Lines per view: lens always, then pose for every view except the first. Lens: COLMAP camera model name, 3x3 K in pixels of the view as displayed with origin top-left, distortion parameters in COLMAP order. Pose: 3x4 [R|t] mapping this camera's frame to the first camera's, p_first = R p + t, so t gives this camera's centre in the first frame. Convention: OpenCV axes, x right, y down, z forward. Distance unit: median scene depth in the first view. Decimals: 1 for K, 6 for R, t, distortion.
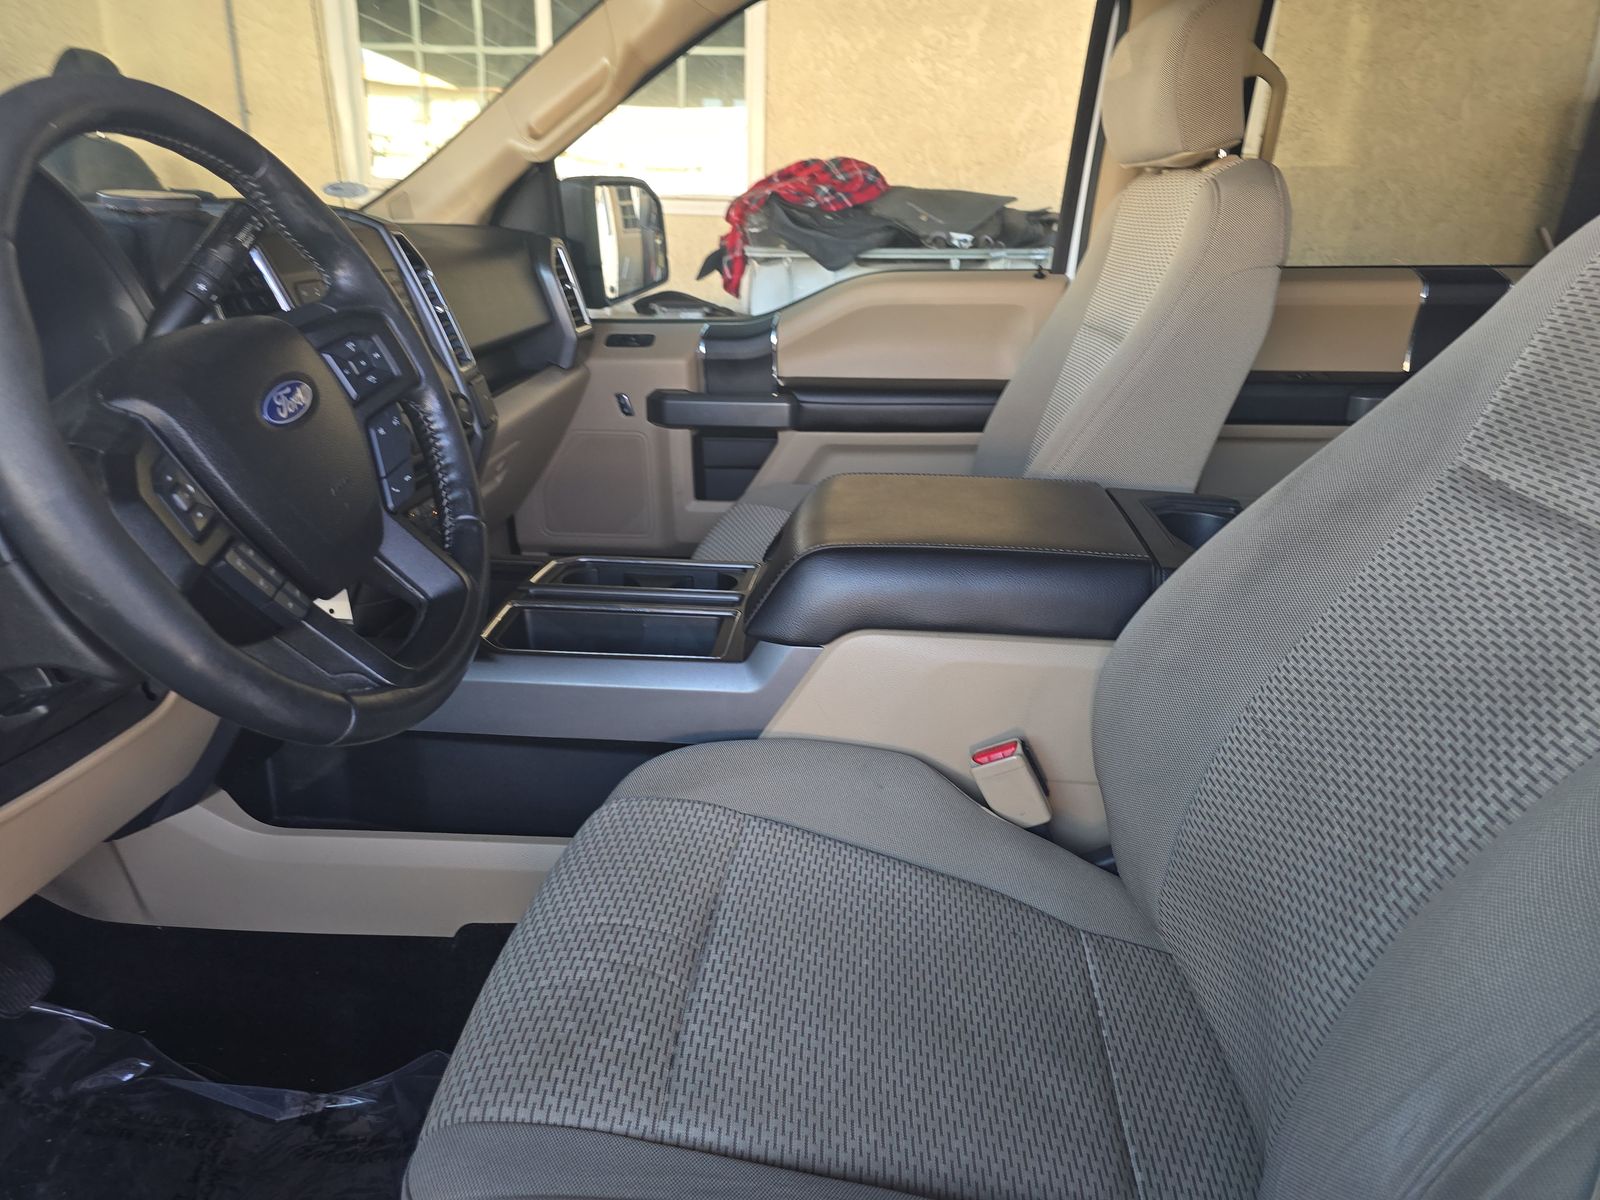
lens RADIAL K [[1089.2, 0, 806.1], [0, 1089.2, 606.6], [0, 0, 1]] dist [0.026443, -0.024731]
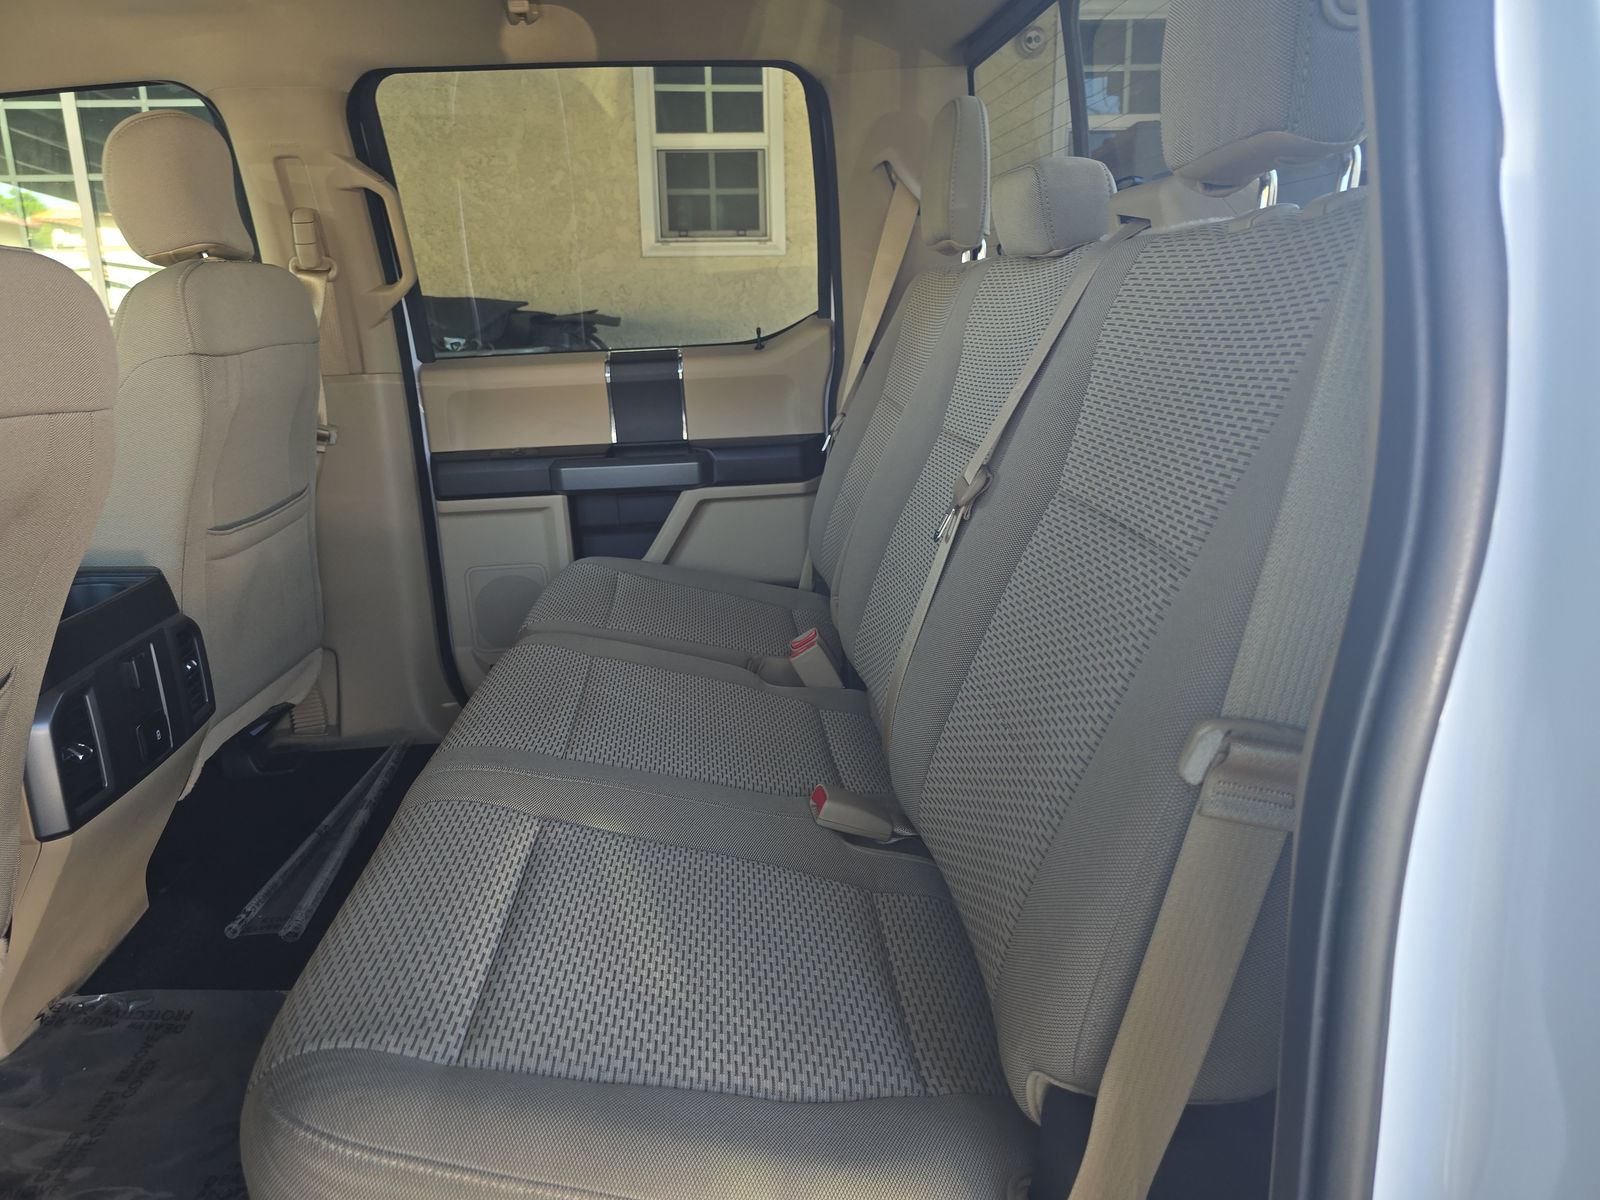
lens RADIAL K [[1089.2, 0, 792.0], [0, 1089.2, 597.5], [0, 0, 1]] dist [0.026443, -0.024731]
pose [[0.985123, -0.084528, 0.149622, 0.280781], [0.098627, 0.991096, -0.089456, 0.027831], [-0.140728, 0.102882, 0.984688, -0.042716]]
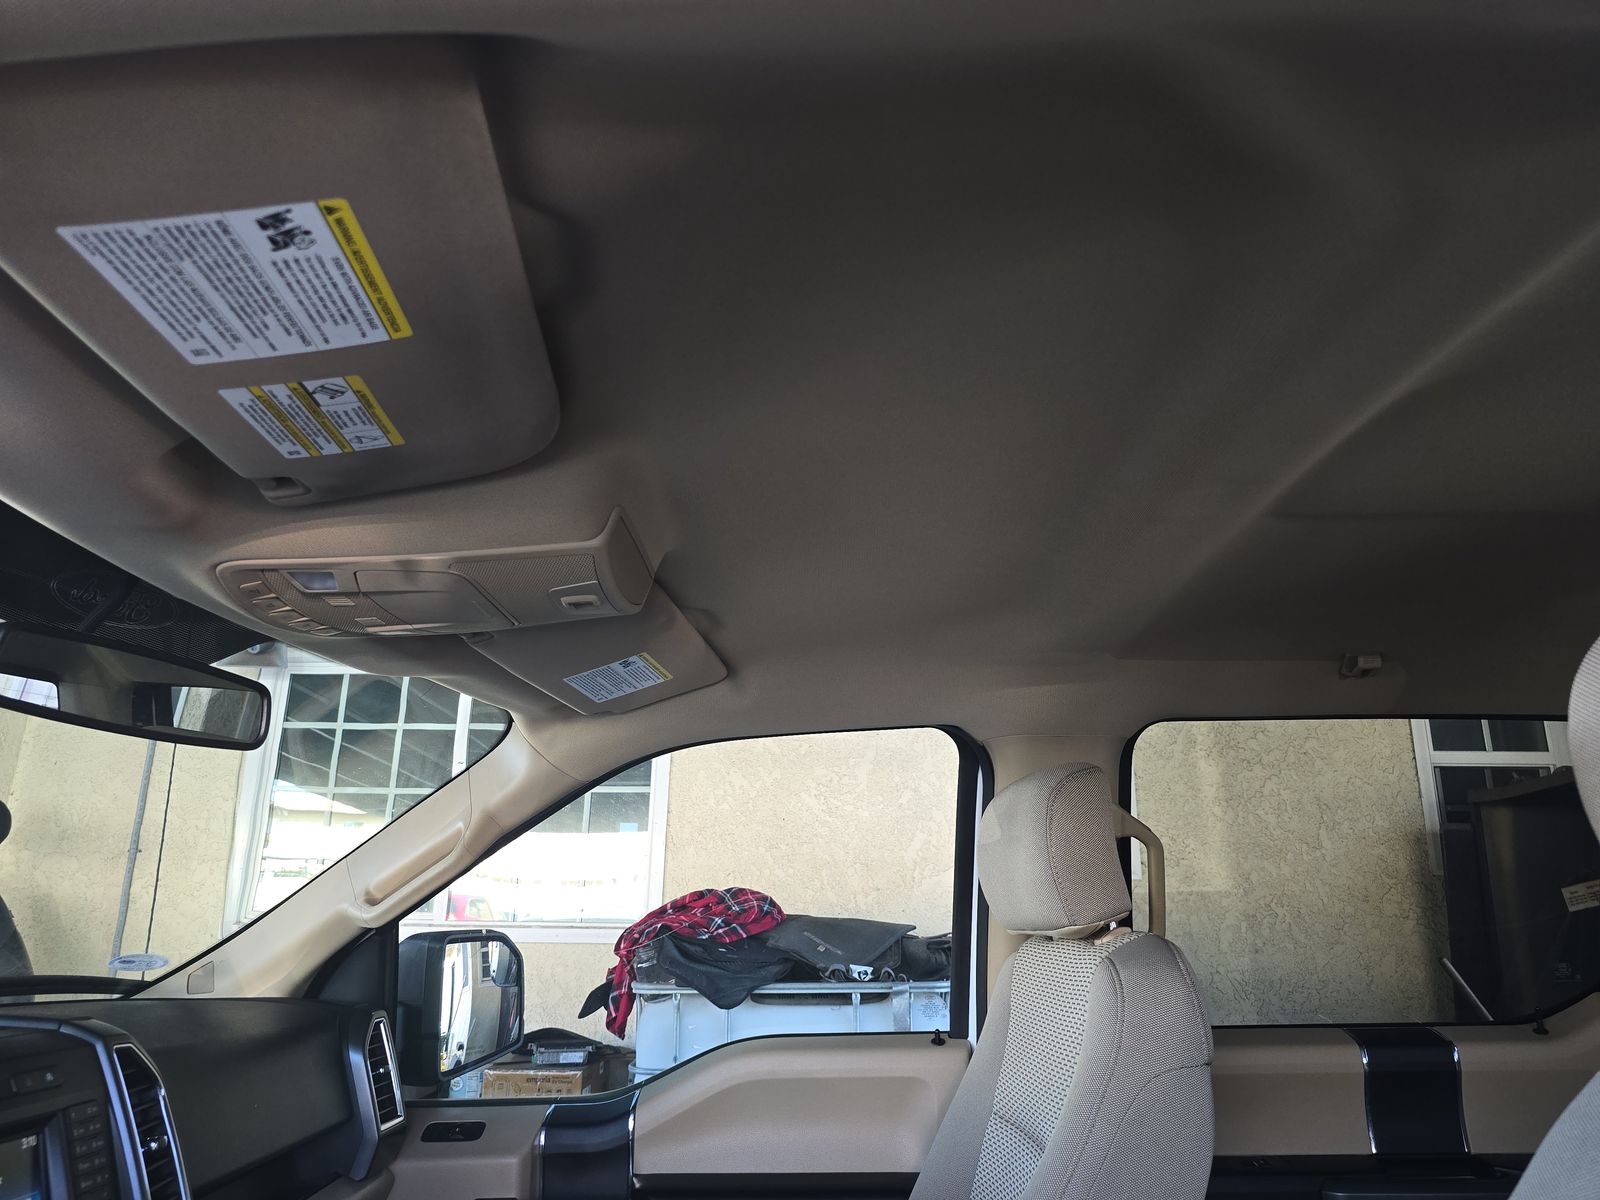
lens RADIAL K [[1089.2, 0, 800.8], [0, 1089.2, 587.4], [0, 0, 1]] dist [0.026443, -0.024731]
pose [[0.997490, 0.010855, 0.069971, 0.018894], [0.033180, 0.801326, -0.597306, -0.036723], [-0.062553, 0.598129, 0.798955, 0.041443]]
